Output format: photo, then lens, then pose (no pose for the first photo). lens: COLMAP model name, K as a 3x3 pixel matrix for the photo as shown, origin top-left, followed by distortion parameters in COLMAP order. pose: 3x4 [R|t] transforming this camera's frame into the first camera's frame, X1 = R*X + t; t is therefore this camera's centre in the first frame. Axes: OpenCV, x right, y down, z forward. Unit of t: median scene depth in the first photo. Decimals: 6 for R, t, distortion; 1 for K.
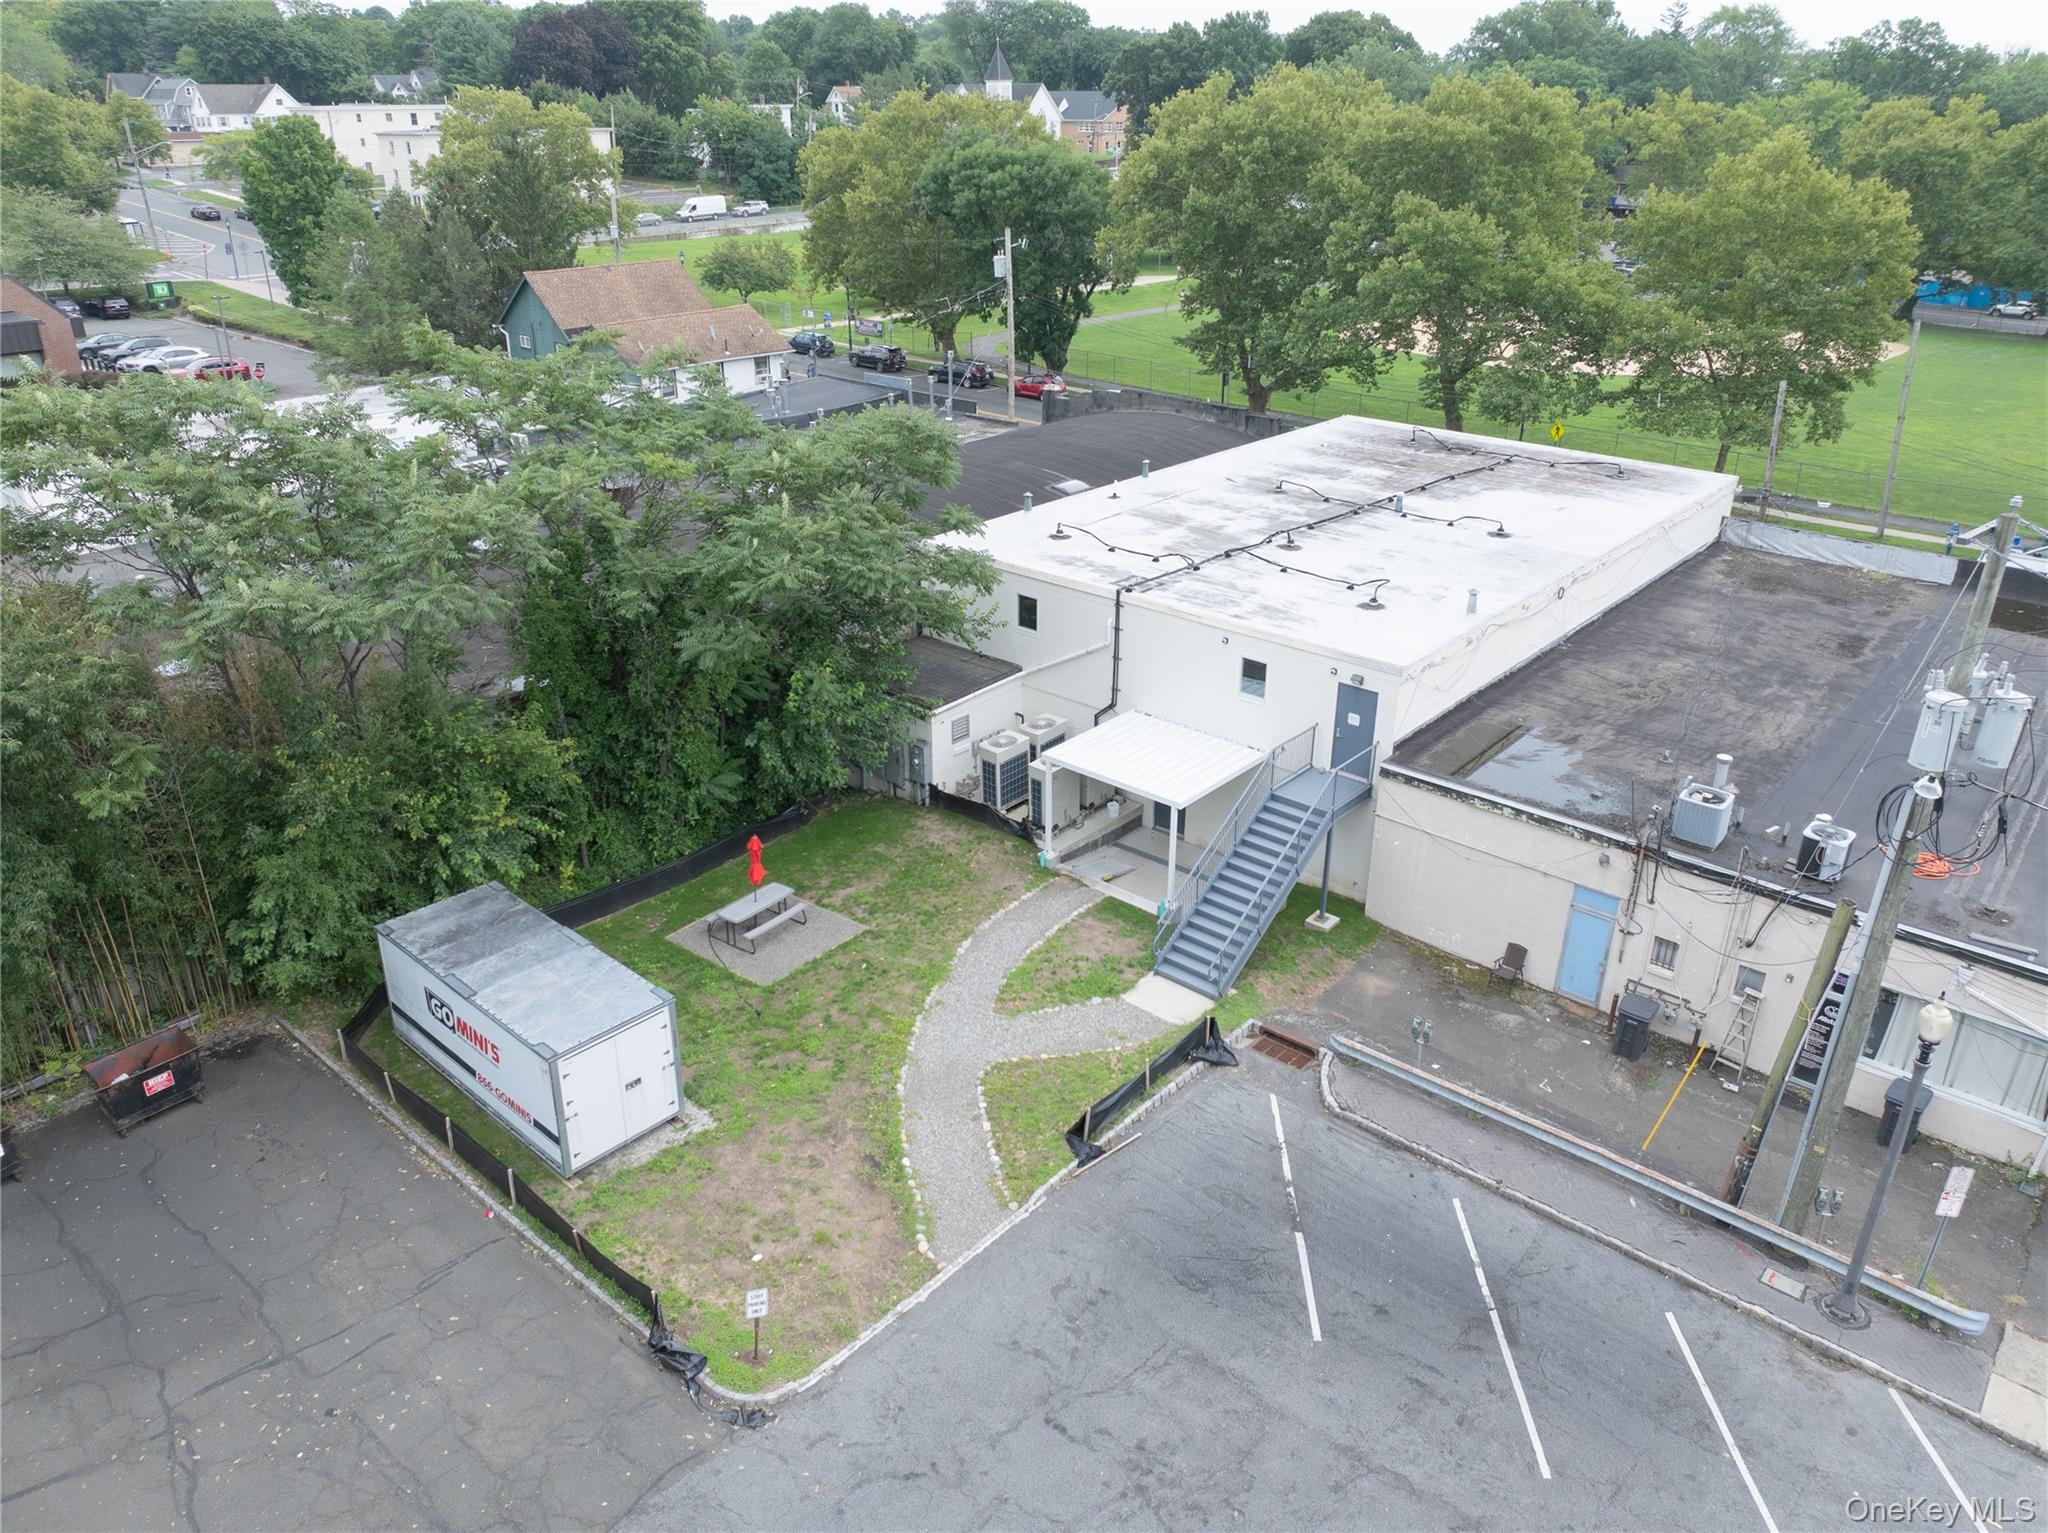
lens RADIAL K [[1471.7, 0, 1020.2], [0, 1471.7, 732.9], [0, 0, 1]] dist [-0.032150, -0.001058]
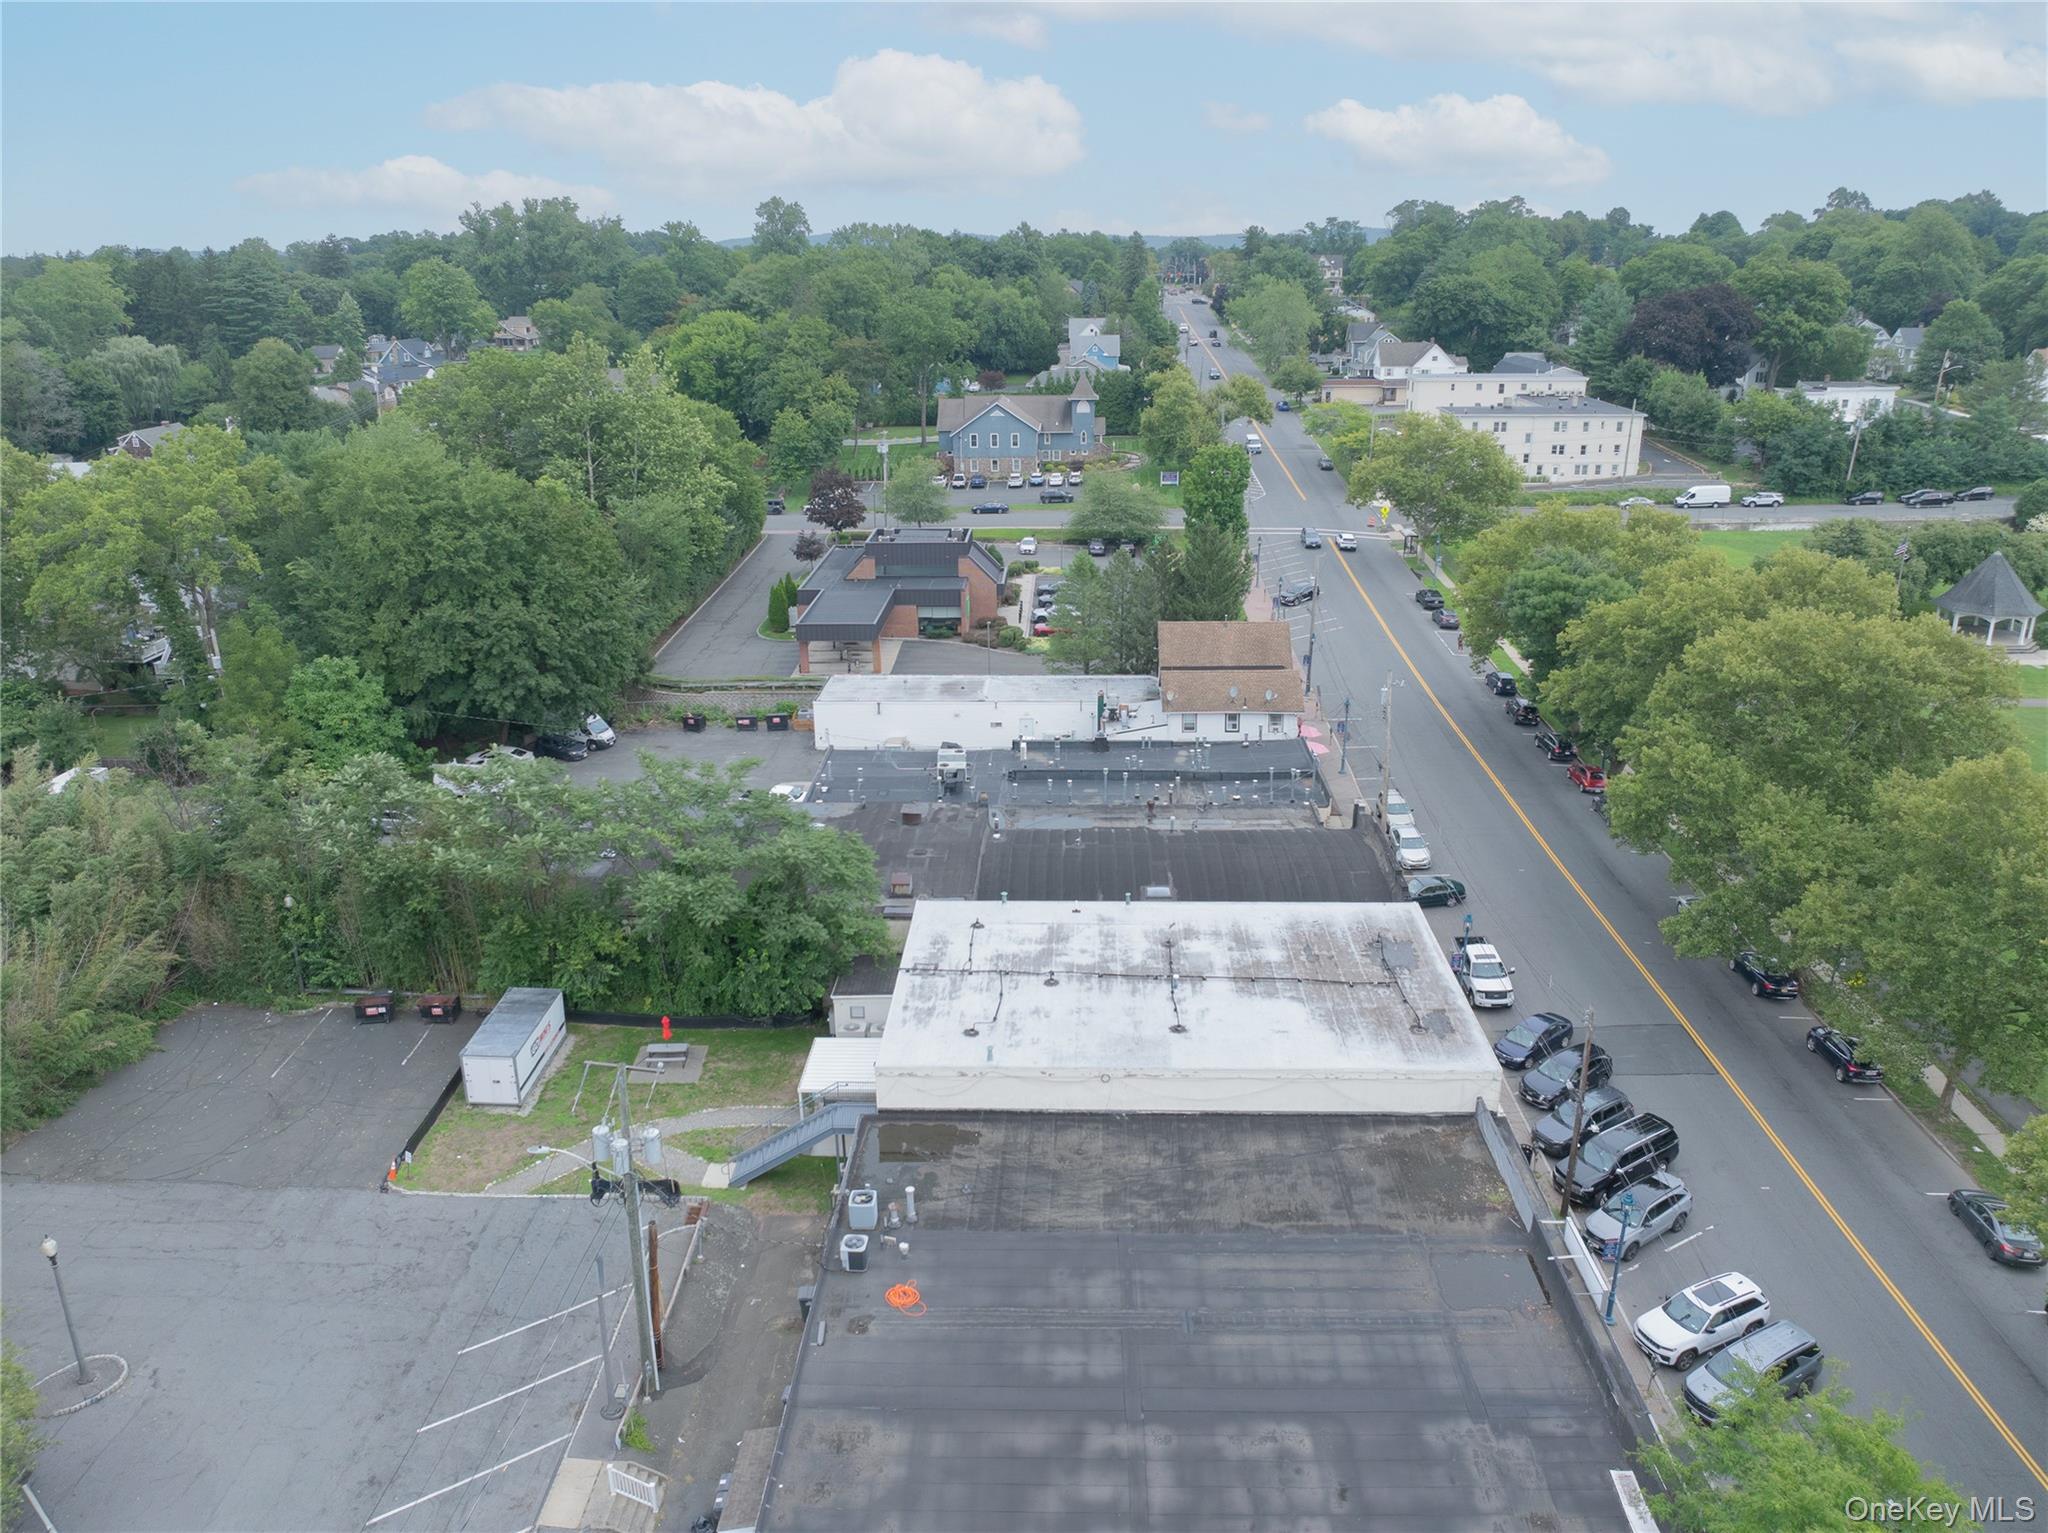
lens RADIAL K [[1471.7, 0, 1020.2], [0, 1471.7, 732.9], [0, 0, 1]] dist [-0.032150, -0.001058]
pose [[0.631601, 0.234414, -0.739006, 1.463373], [-0.296820, 0.953684, 0.048830, -0.522947], [0.716225, 0.188511, 0.671927, -0.113816]]
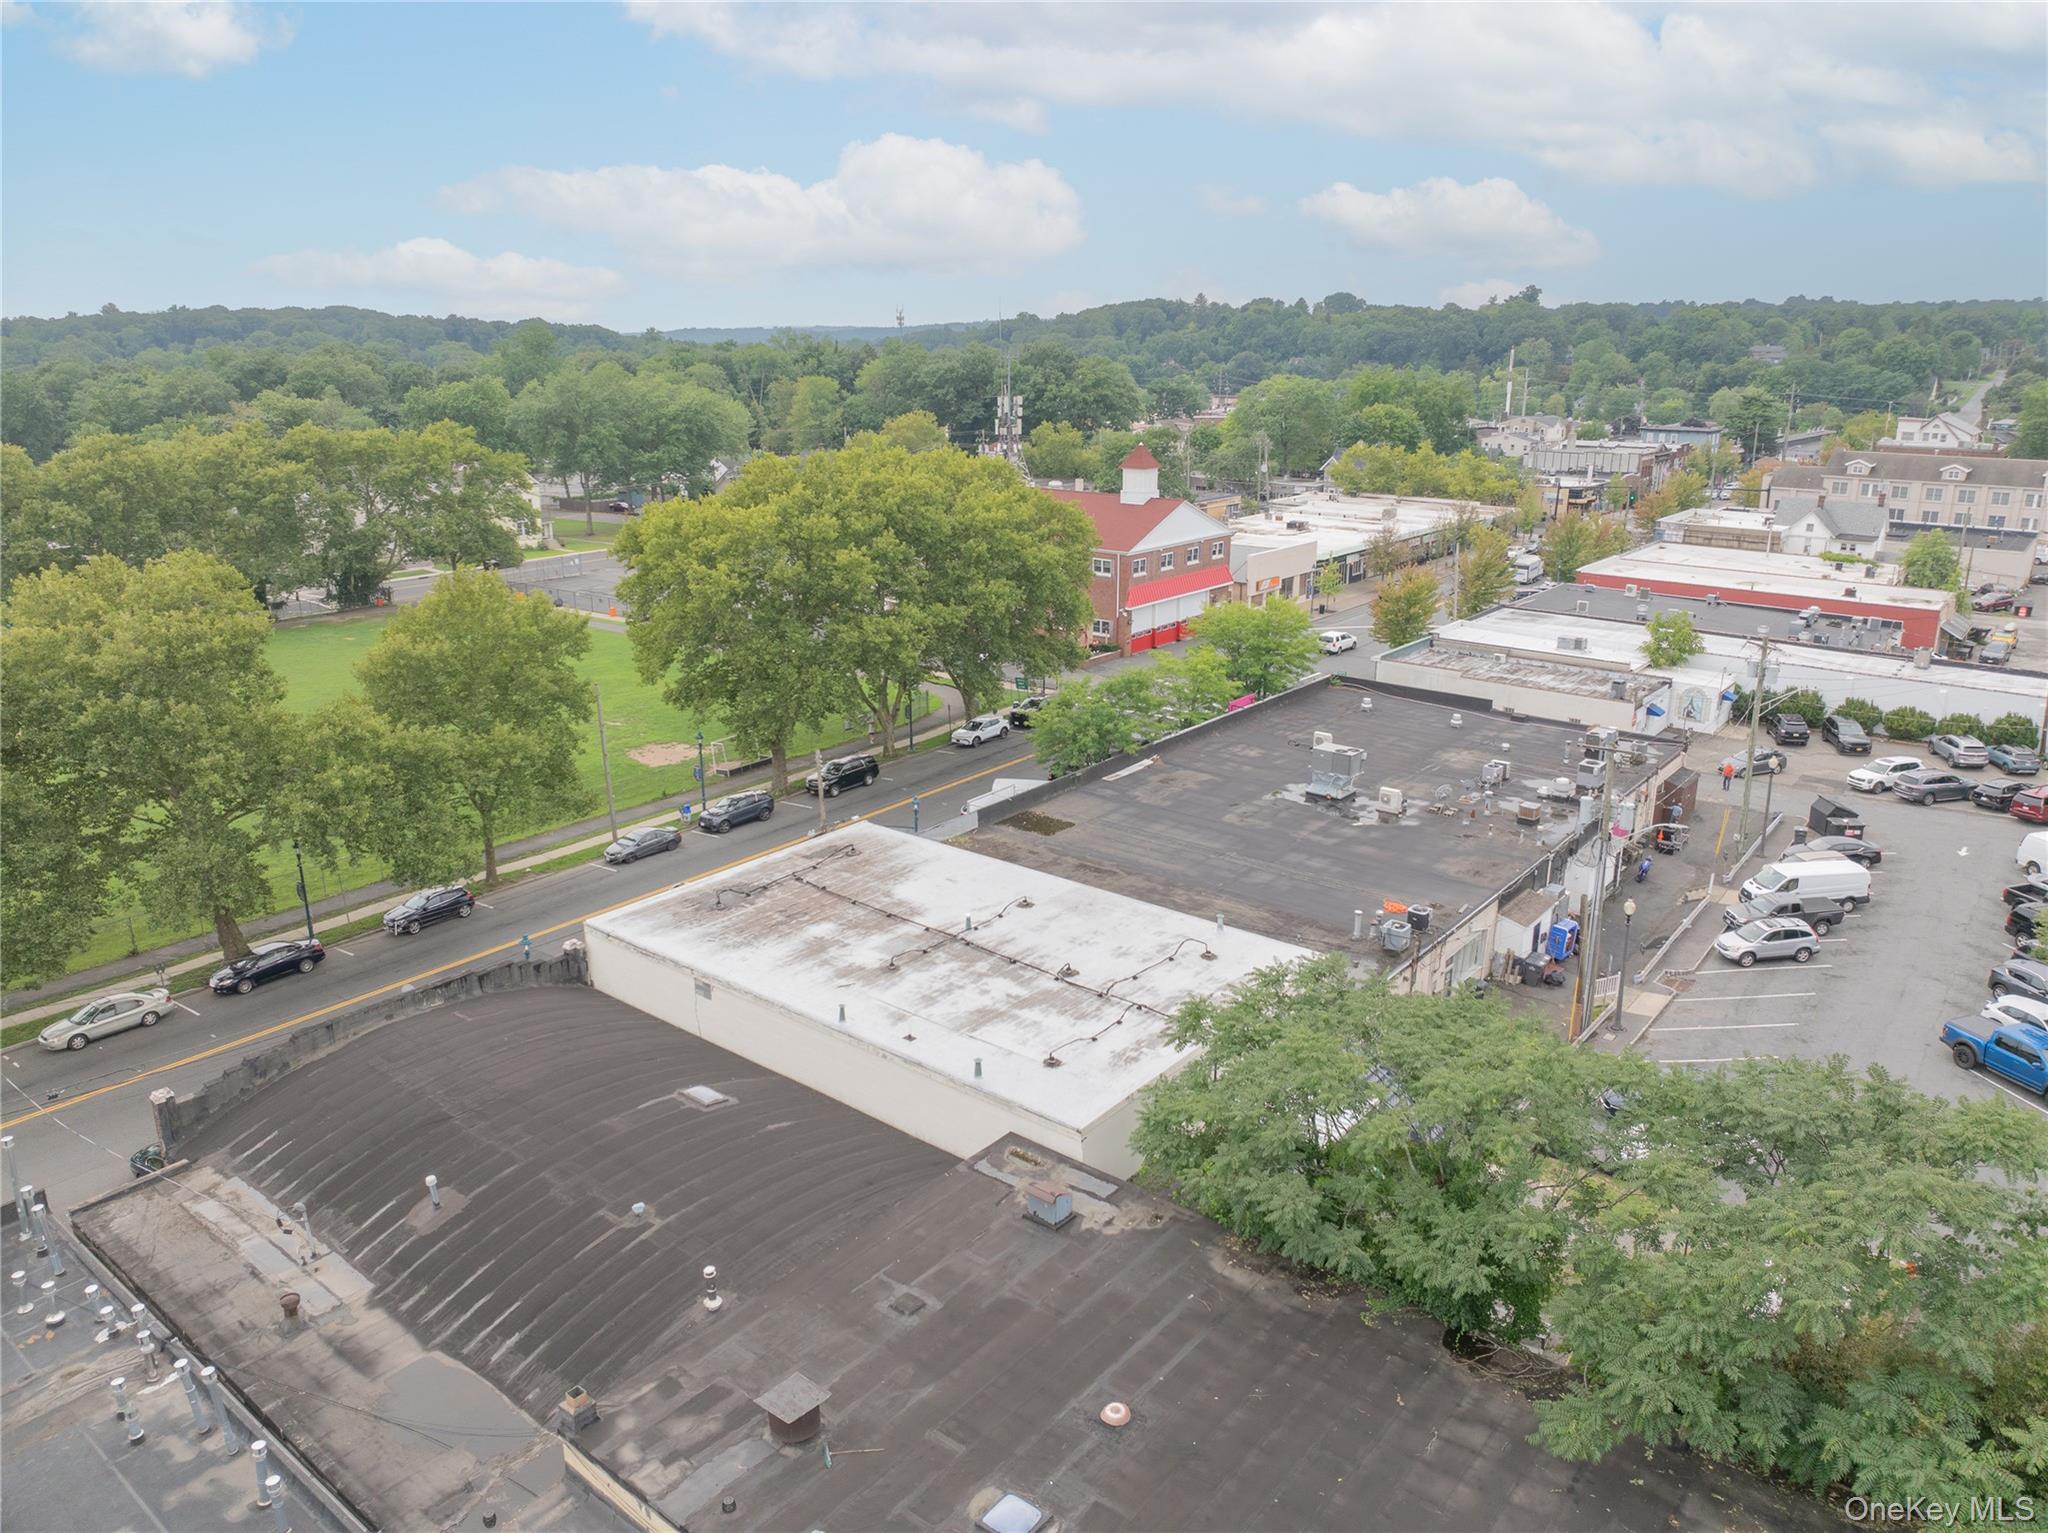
lens RADIAL K [[1413.3, 0, 1053.8], [0, 1413.3, 765.4], [0, 0, 1]] dist [-0.002610, -0.028664]
pose [[-0.055578, -0.295741, 0.953650, -1.100792], [0.394802, 0.870777, 0.293050, -0.768476], [-0.917084, 0.392790, 0.068363, 1.023452]]
